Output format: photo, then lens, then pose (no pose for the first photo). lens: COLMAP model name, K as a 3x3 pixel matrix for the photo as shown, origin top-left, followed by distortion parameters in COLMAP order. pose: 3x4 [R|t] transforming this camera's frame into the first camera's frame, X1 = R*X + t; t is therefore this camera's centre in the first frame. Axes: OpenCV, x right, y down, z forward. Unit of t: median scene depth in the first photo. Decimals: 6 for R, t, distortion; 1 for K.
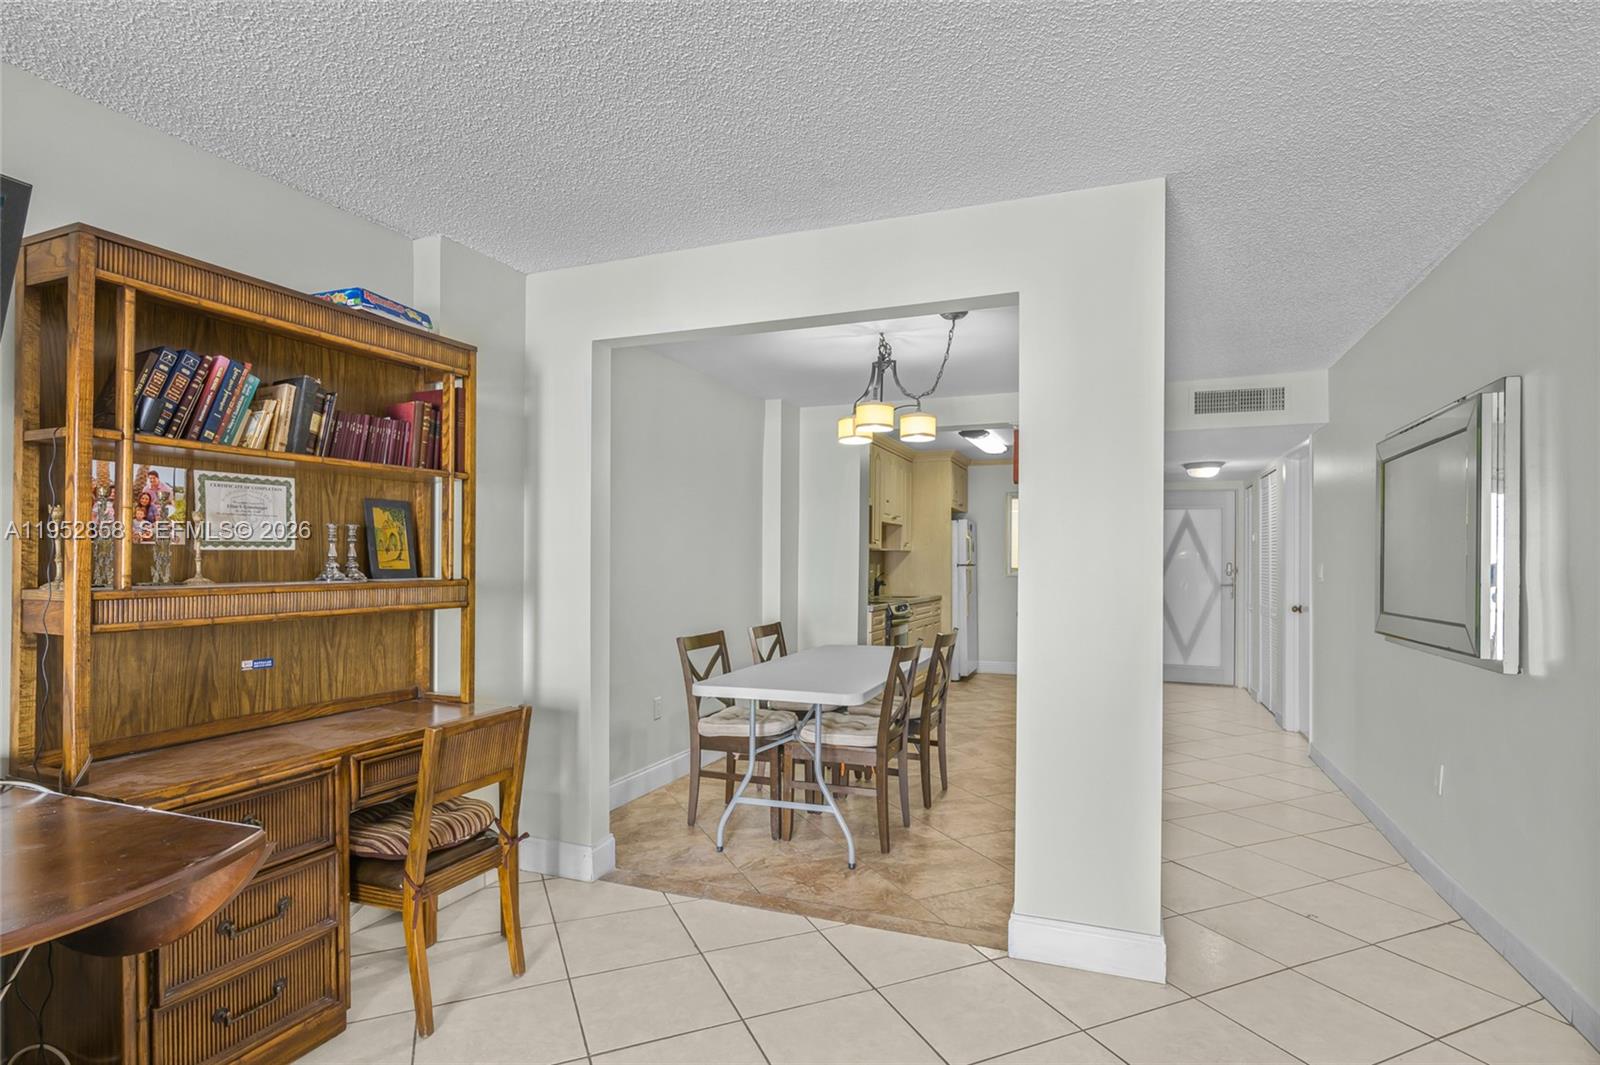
lens RADIAL K [[816.1, 0, 805.0], [0, 816.1, 559.3], [0, 0, 1]] dist [-0.007131, 0.002067]
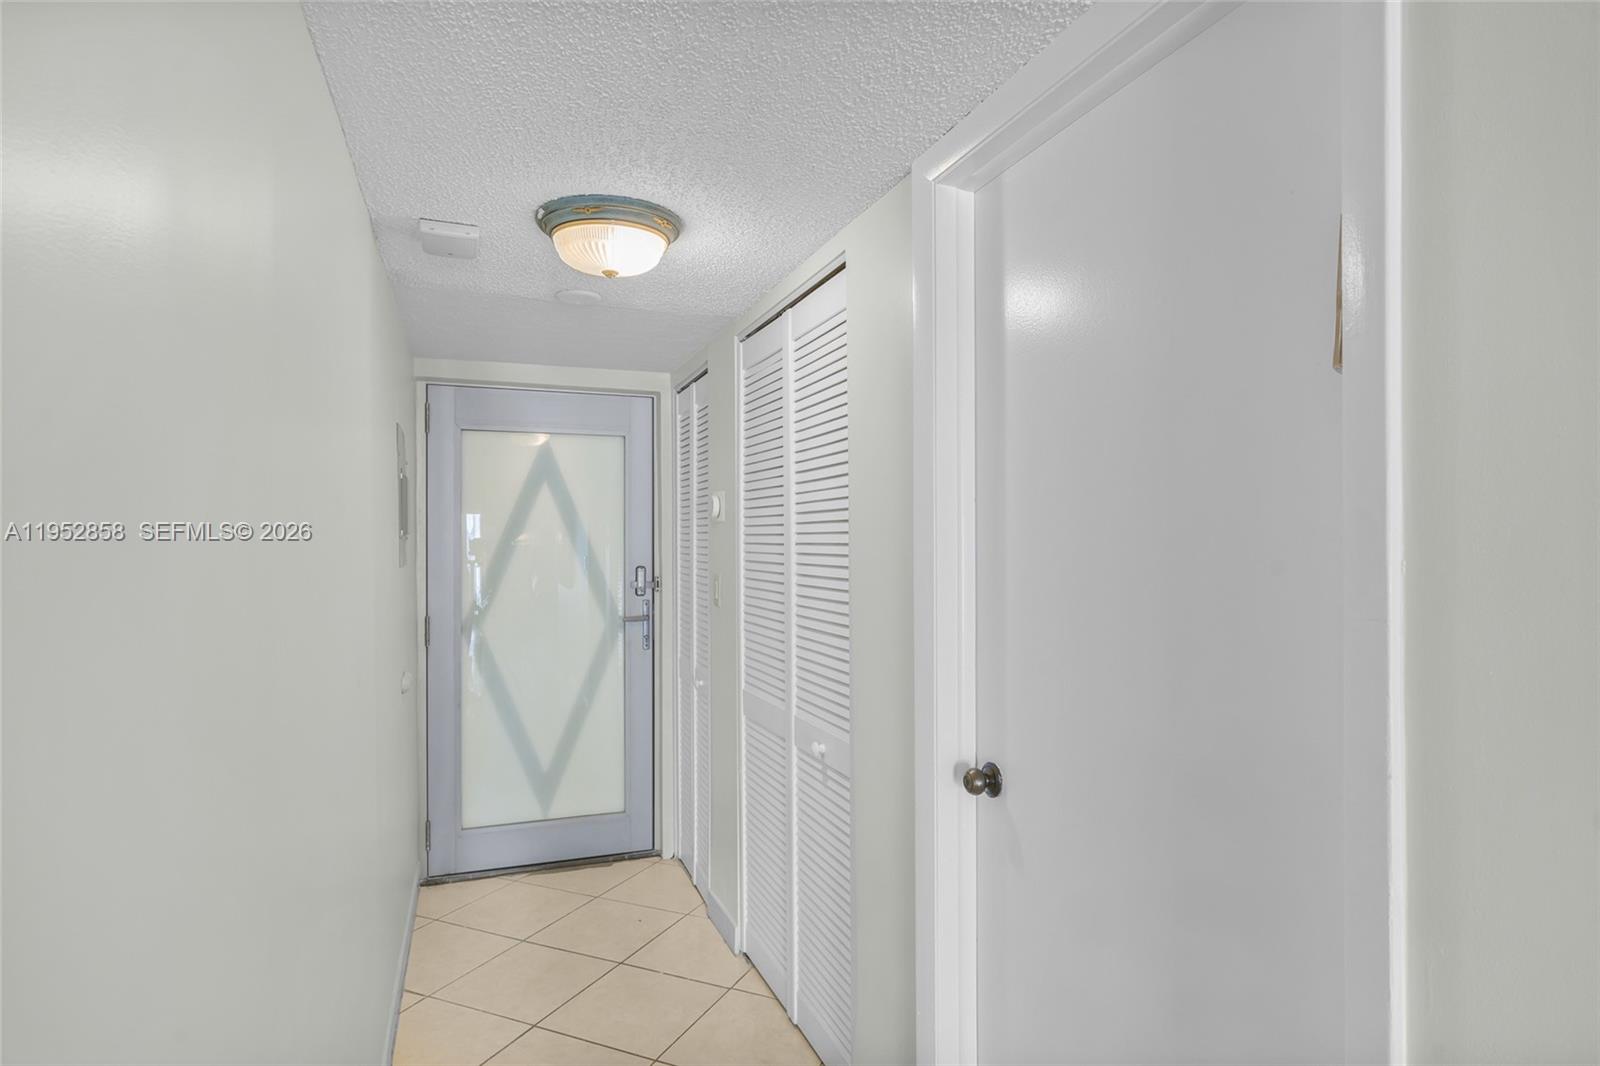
lens RADIAL K [[875.8, 0, 799.5], [0, 875.8, 540.2], [0, 0, 1]] dist [-0.000640, -0.000017]
pose [[0.745199, -0.004563, 0.666827, 0.278760], [0.005870, 0.999983, 0.000282, -0.008845], [-0.666817, 0.003705, 0.745212, 0.605865]]
